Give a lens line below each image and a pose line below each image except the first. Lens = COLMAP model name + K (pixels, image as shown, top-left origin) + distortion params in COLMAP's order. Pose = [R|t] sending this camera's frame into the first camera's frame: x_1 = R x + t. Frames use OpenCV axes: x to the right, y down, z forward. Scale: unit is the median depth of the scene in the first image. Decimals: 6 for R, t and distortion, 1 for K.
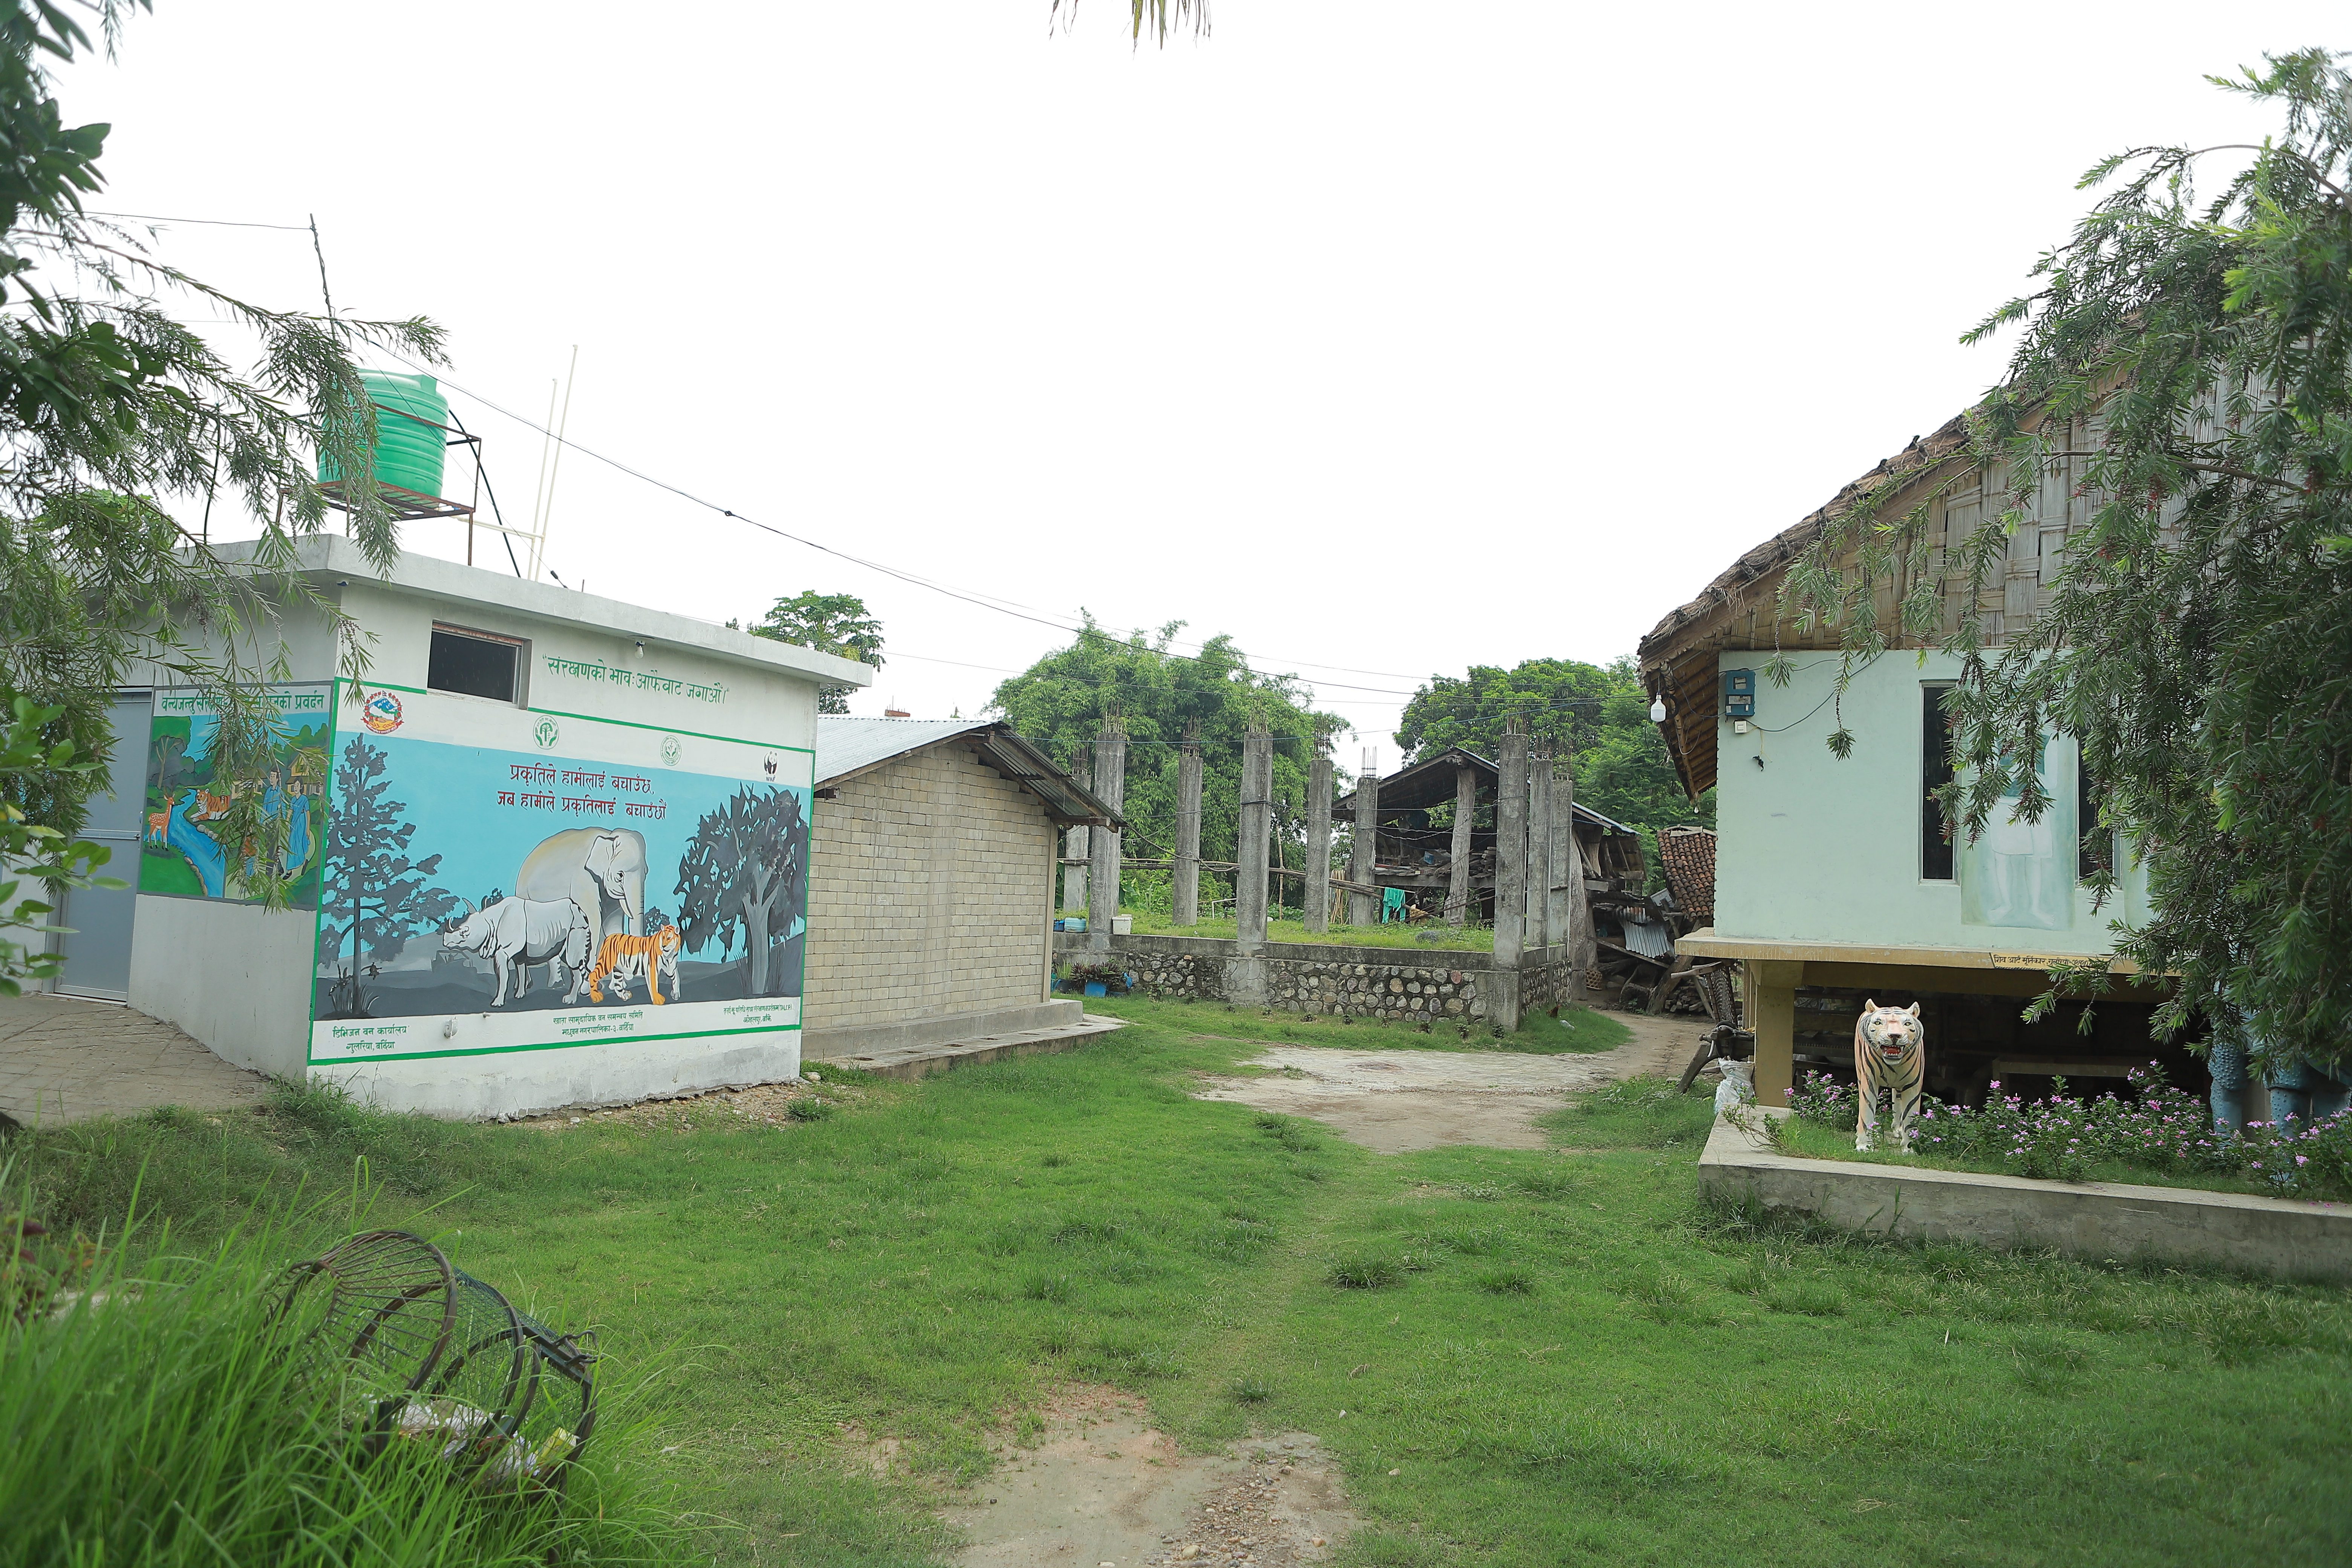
lens RADIAL K [[1616.9, 0, 1163.4], [0, 1616.9, 778.3], [0, 0, 1]] dist [-0.114221, 0.083036]
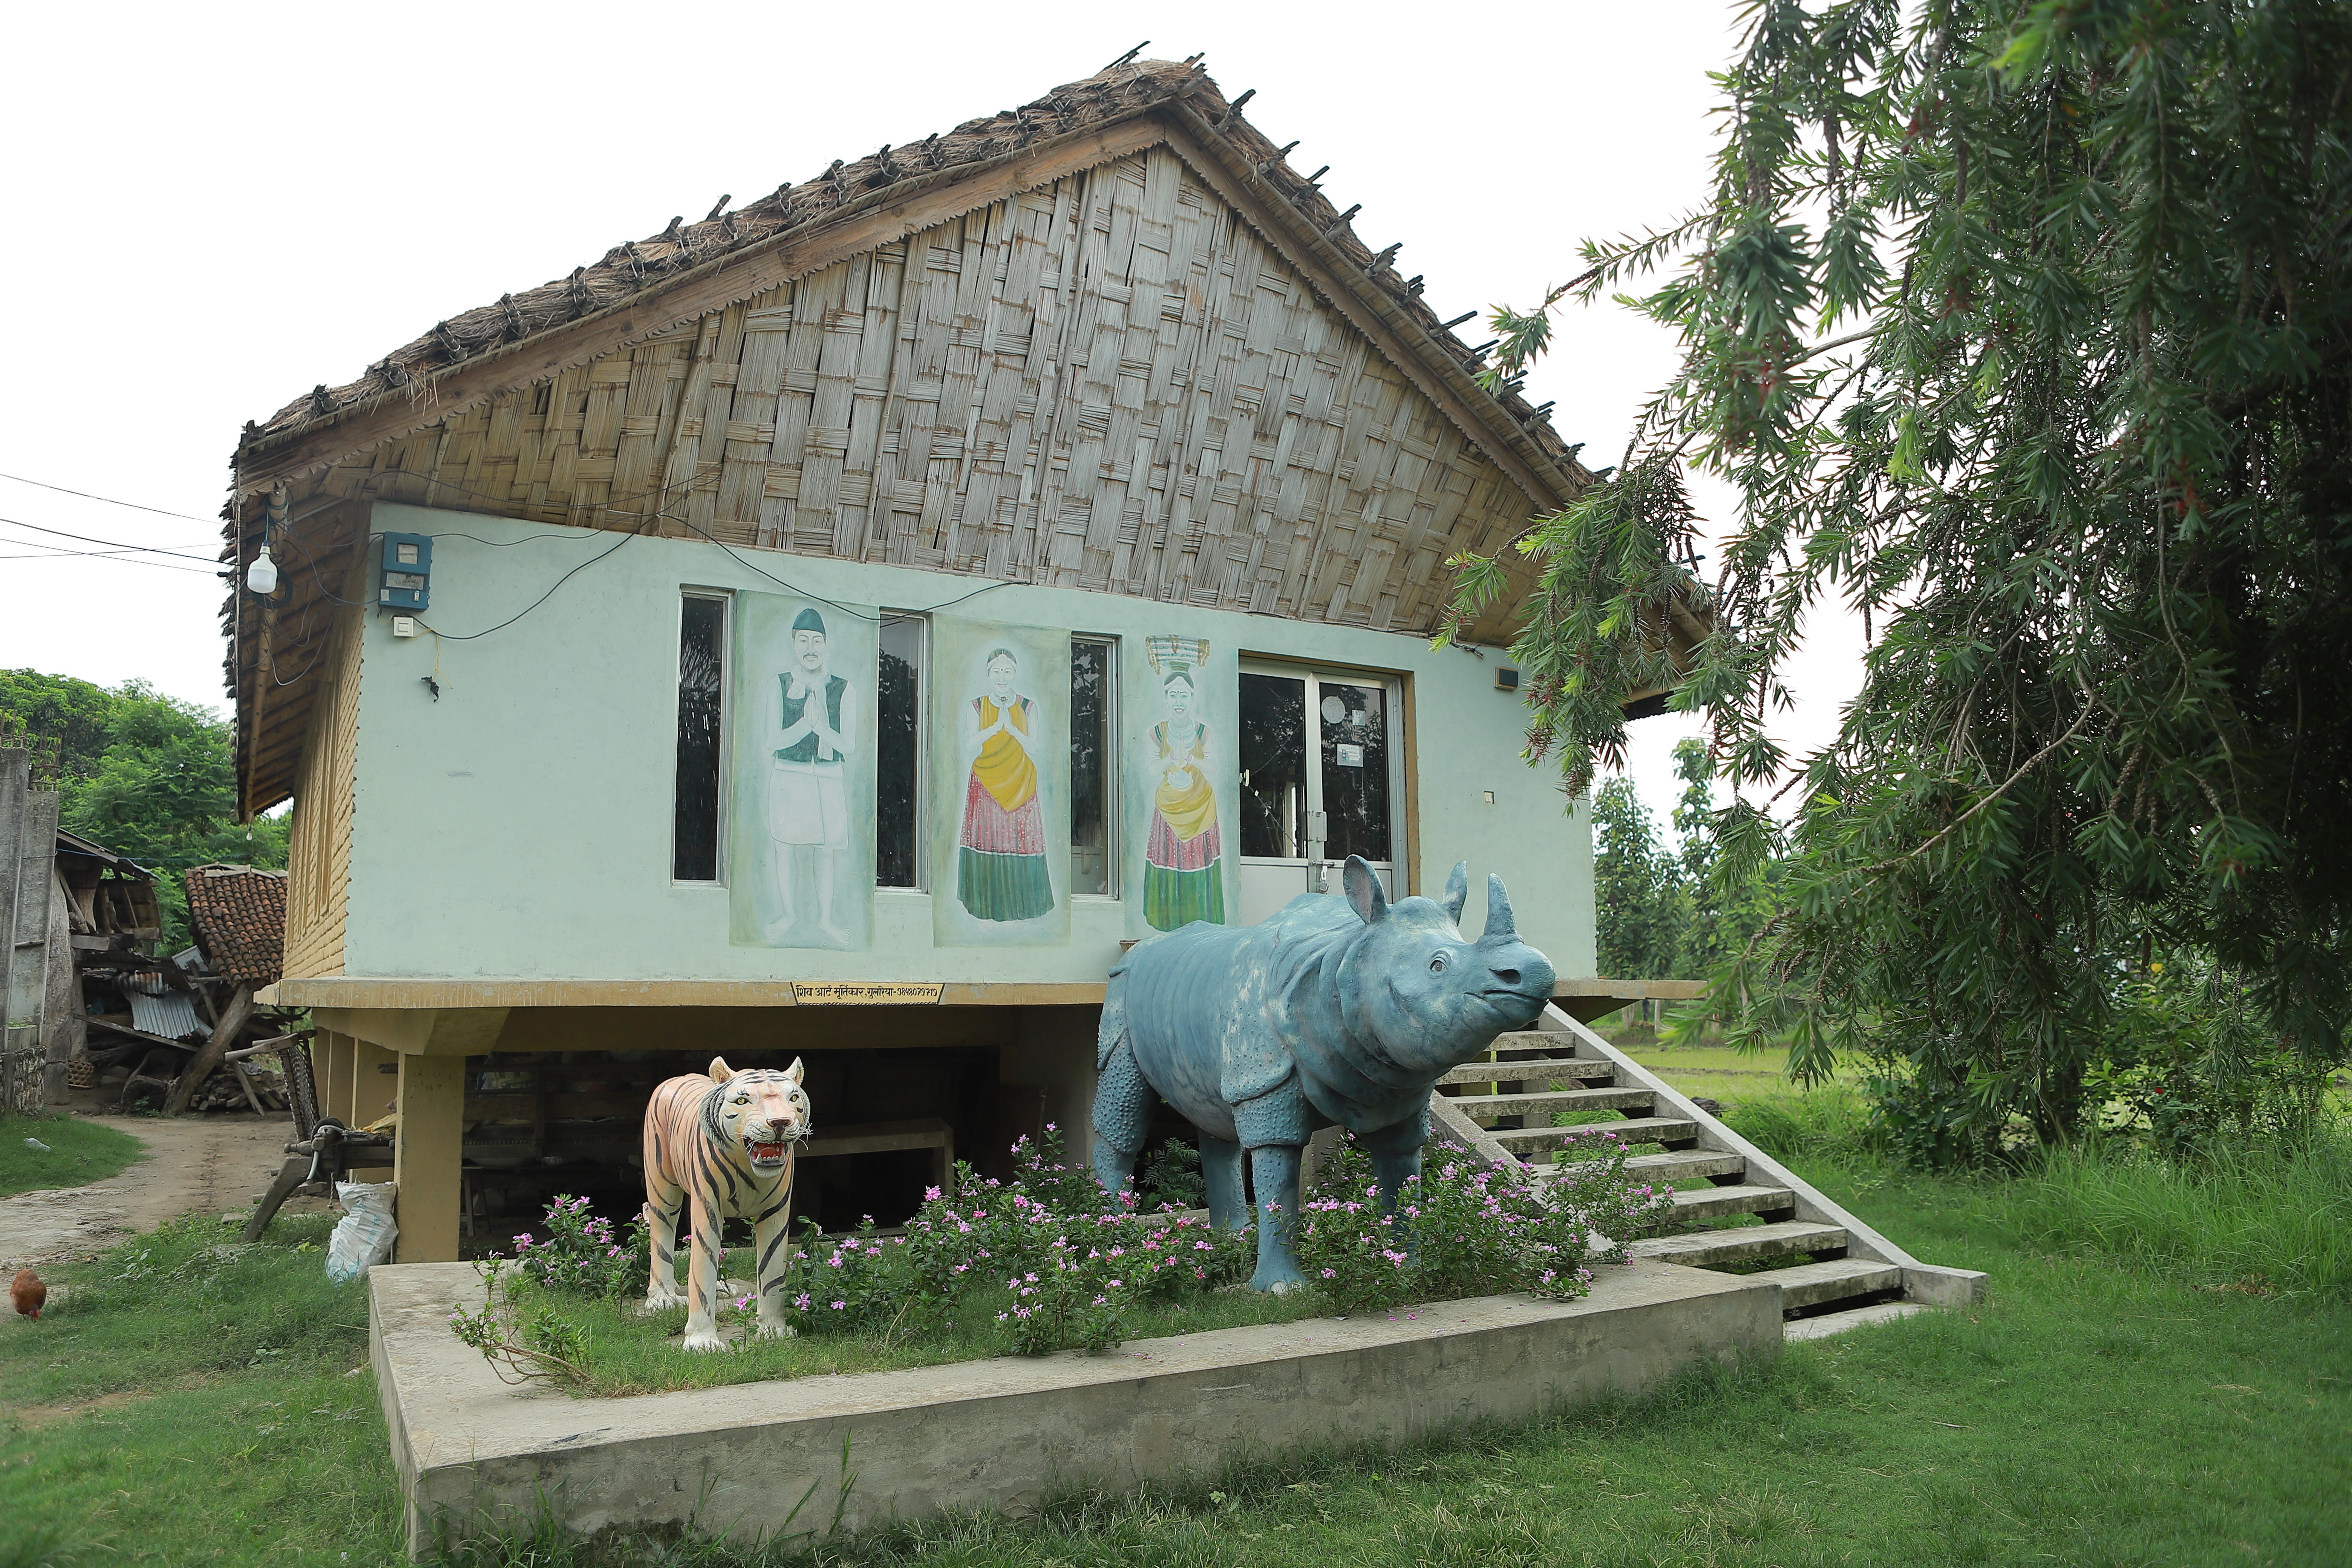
lens RADIAL K [[1616.9, 0, 1163.4], [0, 1616.9, 778.3], [0, 0, 1]] dist [-0.114221, 0.083036]
pose [[0.644553, 0.056969, 0.762435, 0.094406], [-0.019523, 0.998121, -0.058075, 0.054811], [-0.764311, 0.022547, 0.644454, 0.396727]]
